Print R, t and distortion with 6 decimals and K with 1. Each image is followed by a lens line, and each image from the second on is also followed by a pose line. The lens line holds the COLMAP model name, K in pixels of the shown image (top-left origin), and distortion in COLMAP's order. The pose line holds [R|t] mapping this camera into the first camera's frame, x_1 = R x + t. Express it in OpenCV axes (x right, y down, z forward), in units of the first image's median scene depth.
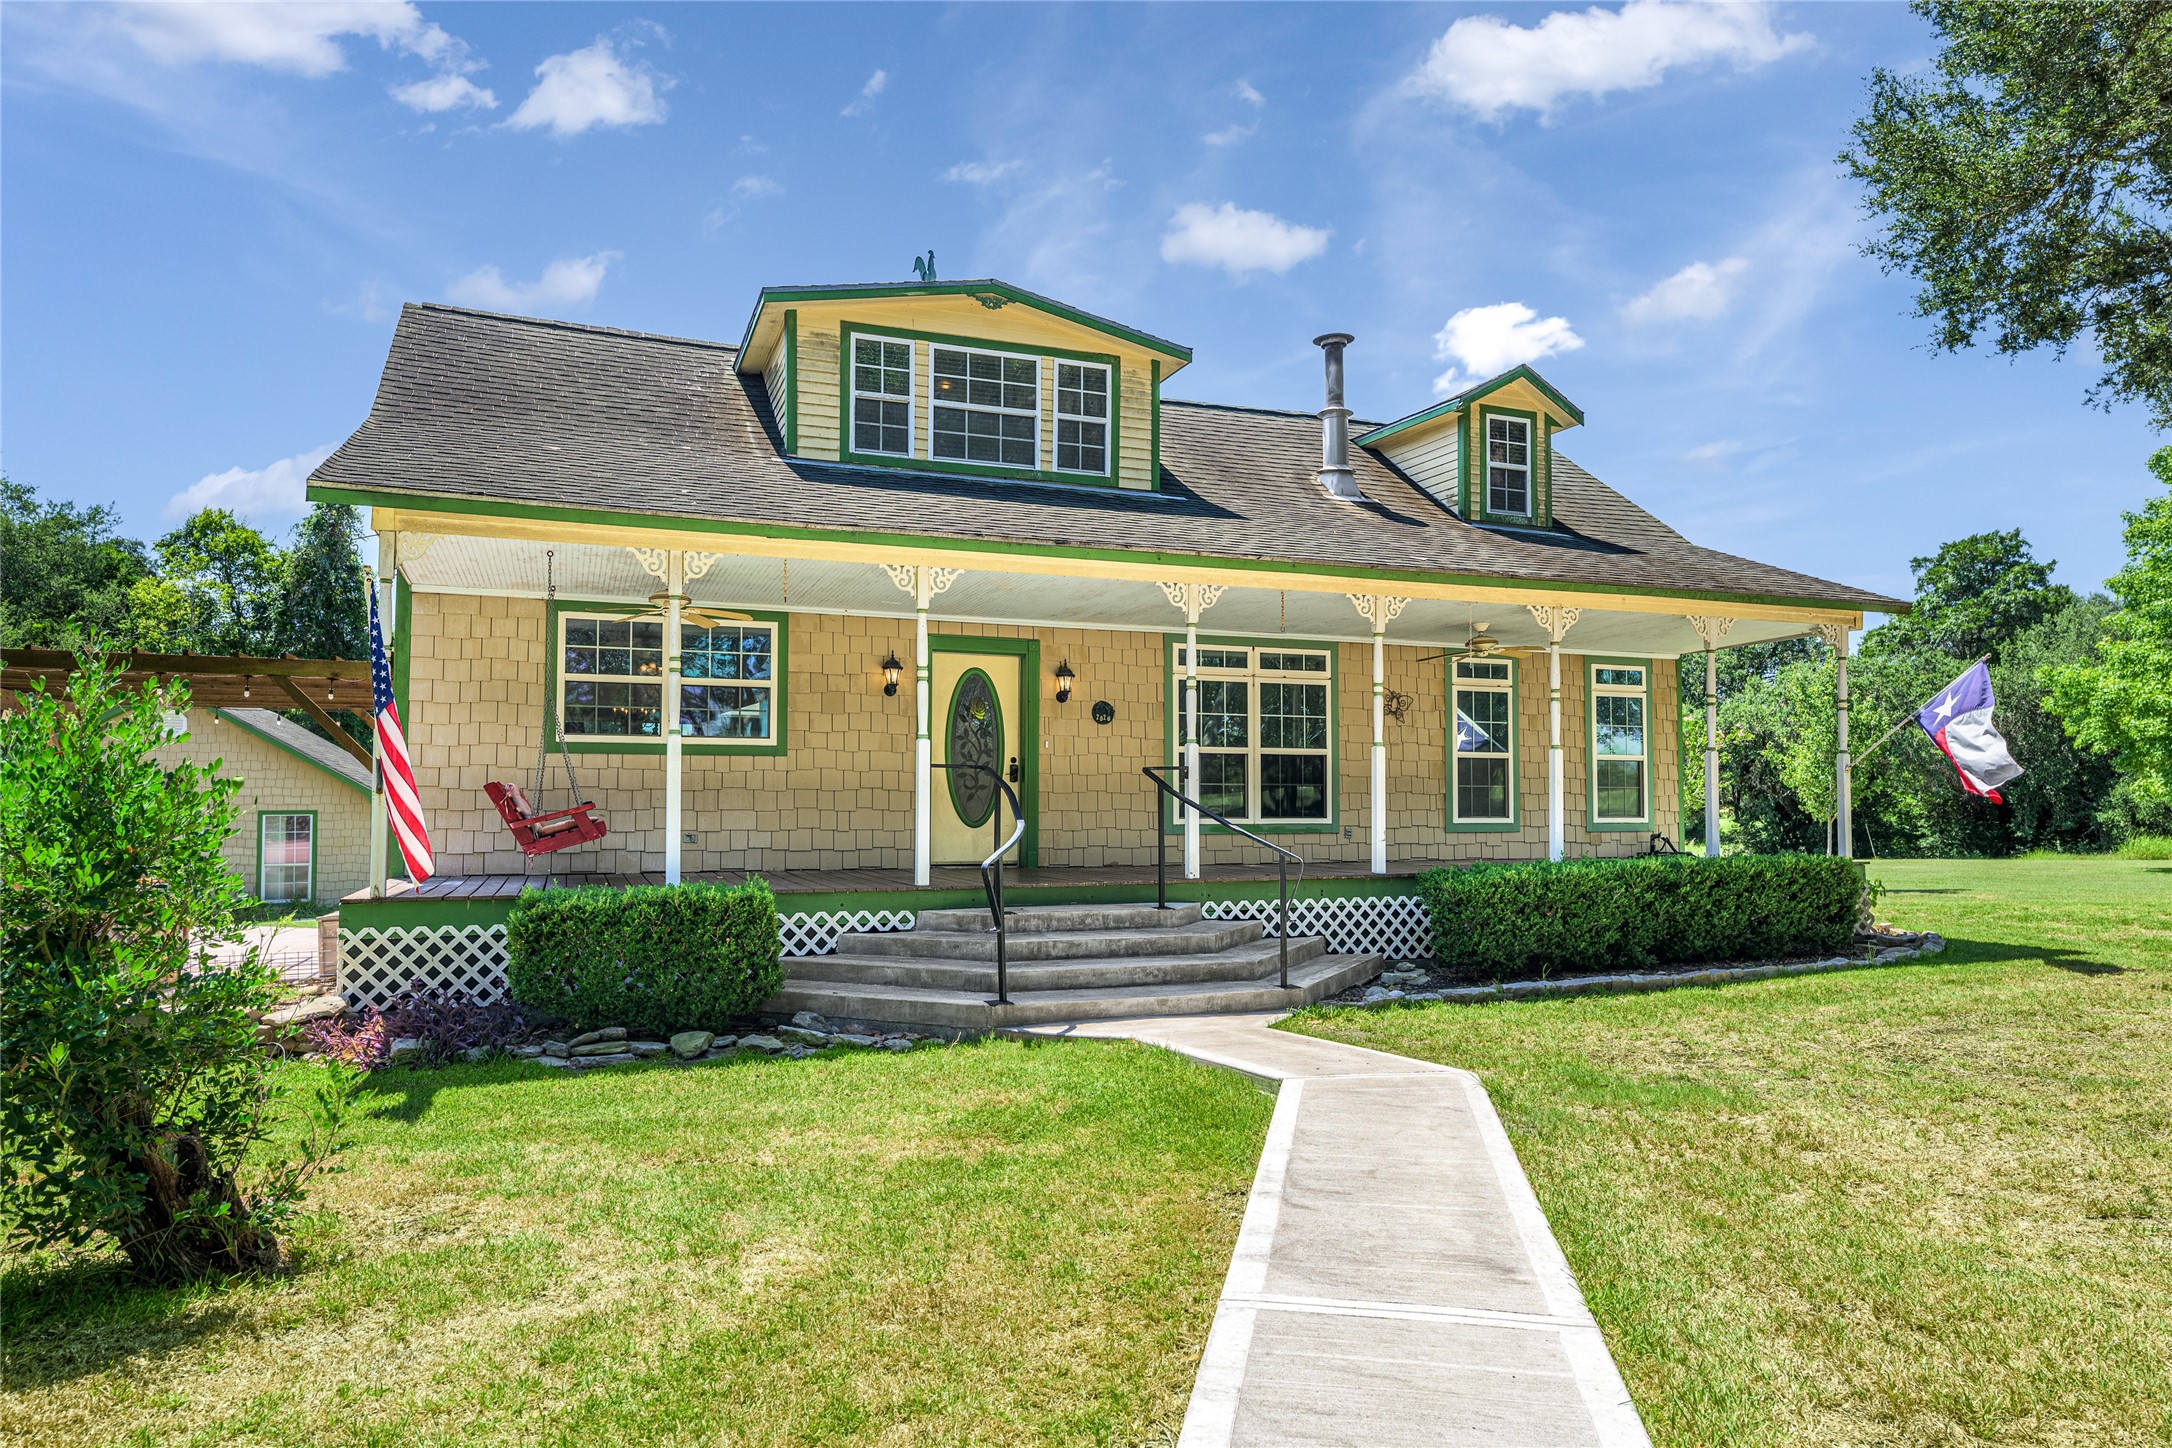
lens RADIAL K [[1265.9, 0, 1081.7], [0, 1265.9, 722.6], [0, 0, 1]] dist [-0.000016, -0.000094]
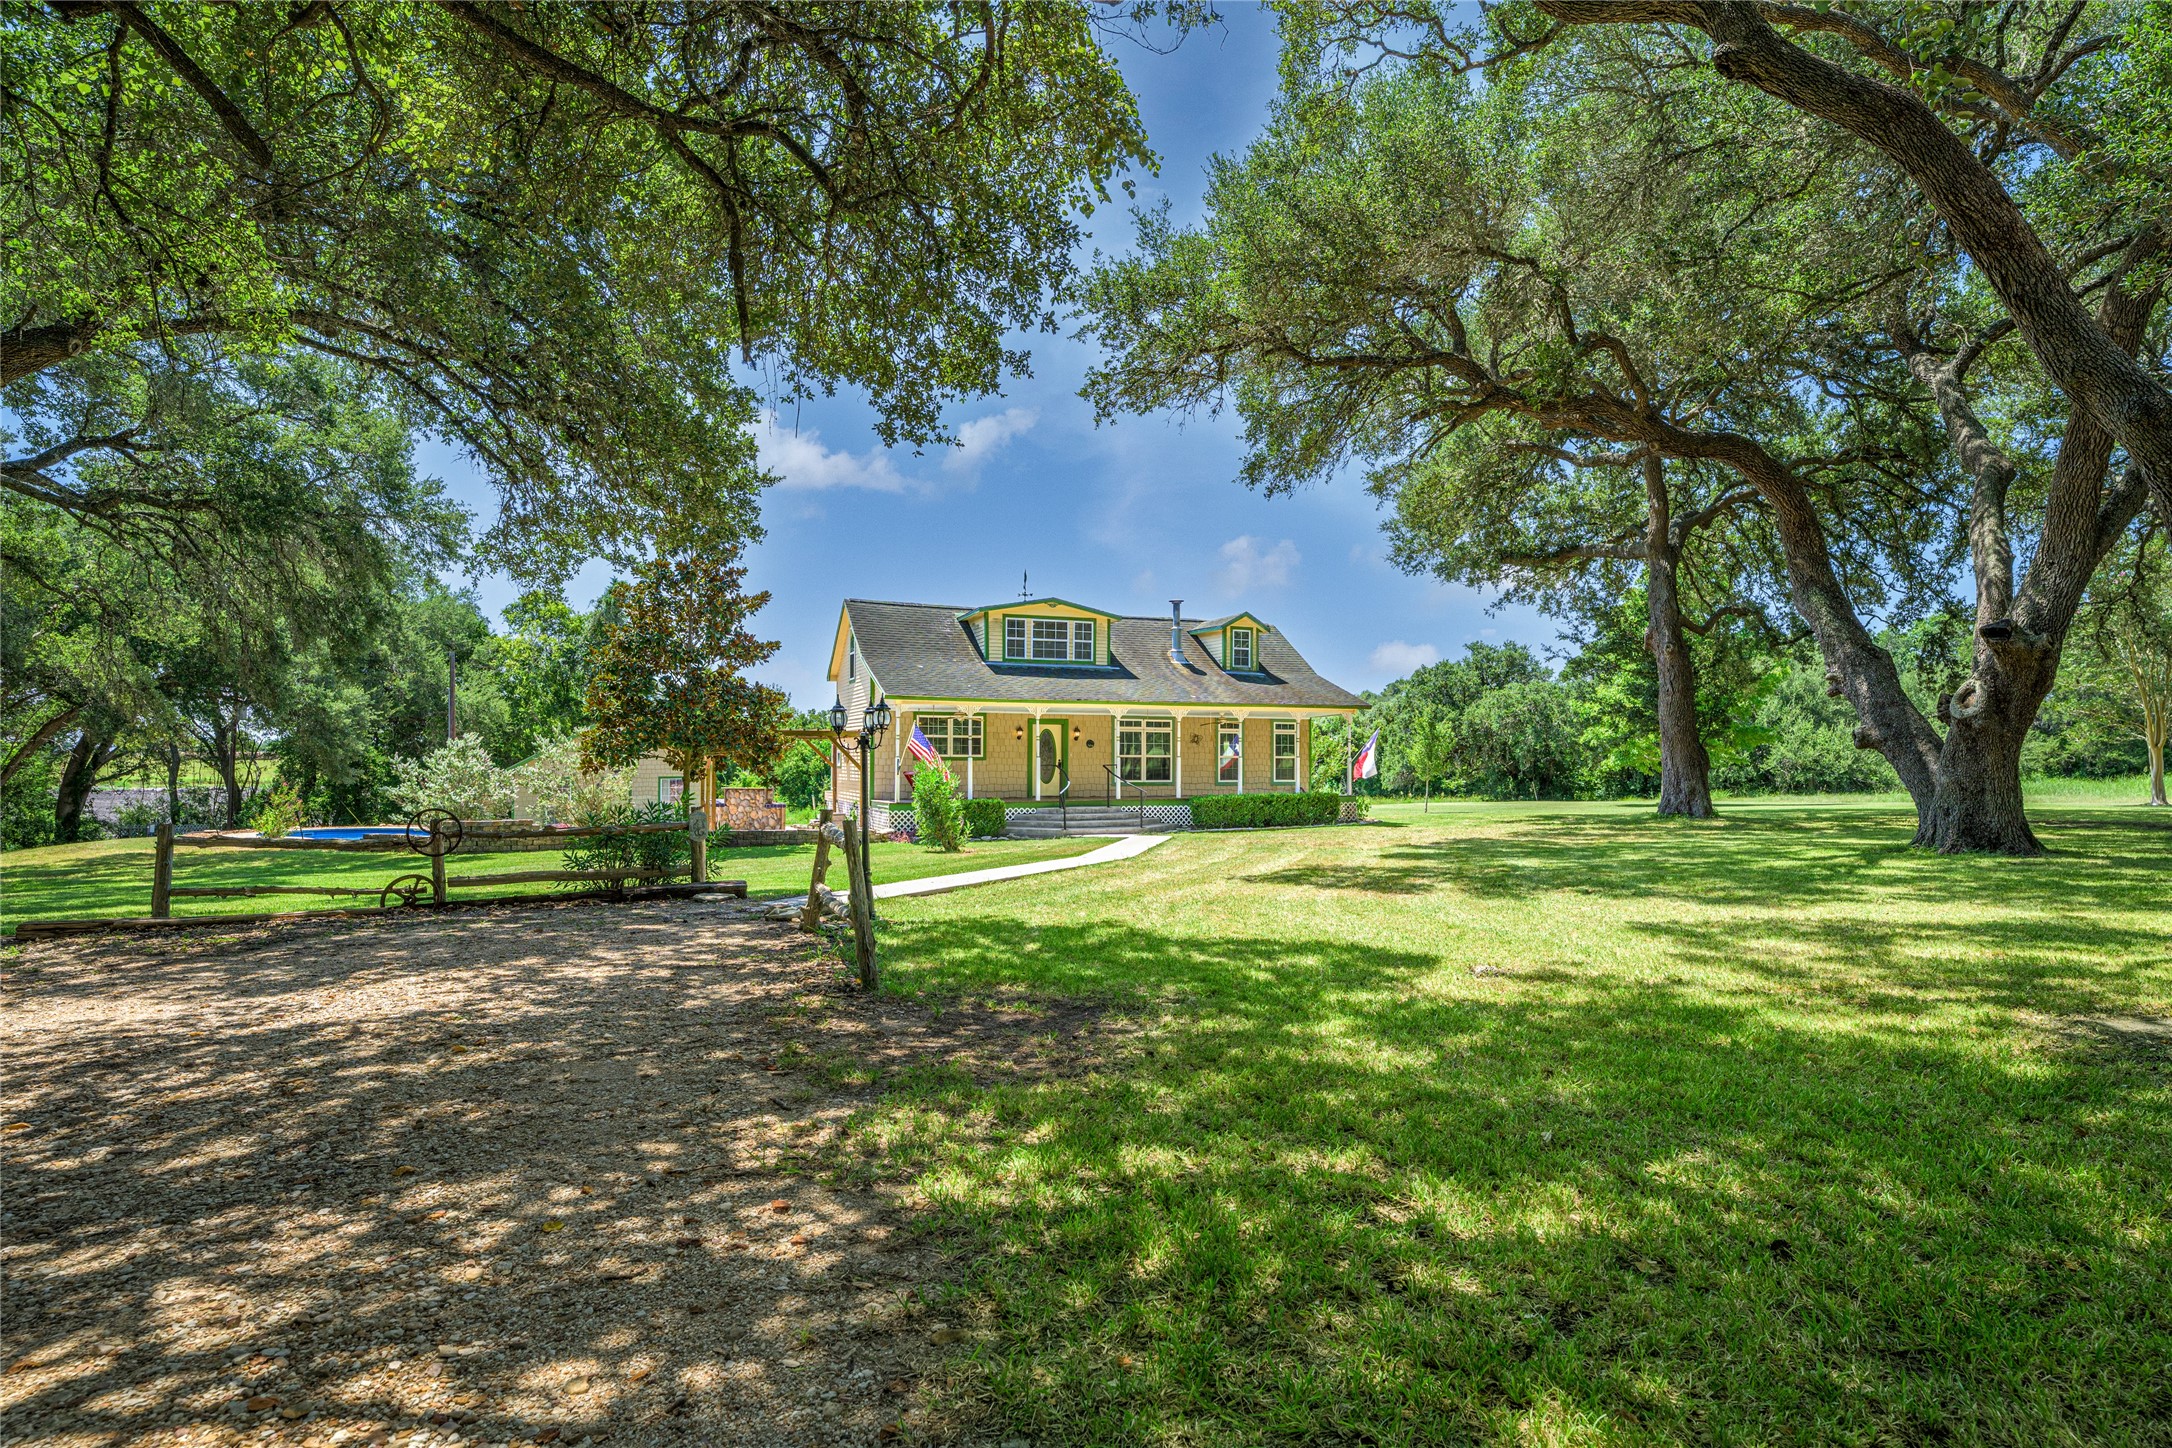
lens RADIAL K [[1125.6, 0, 1088.1], [0, 1125.6, 720.6], [0, 0, 1]] dist [0.000128, 0.000000]
pose [[0.999894, 0.001486, 0.014497, -0.025635], [-0.002013, 0.999337, 0.036345, -0.156428], [-0.014434, -0.036370, 0.999234, -1.592900]]
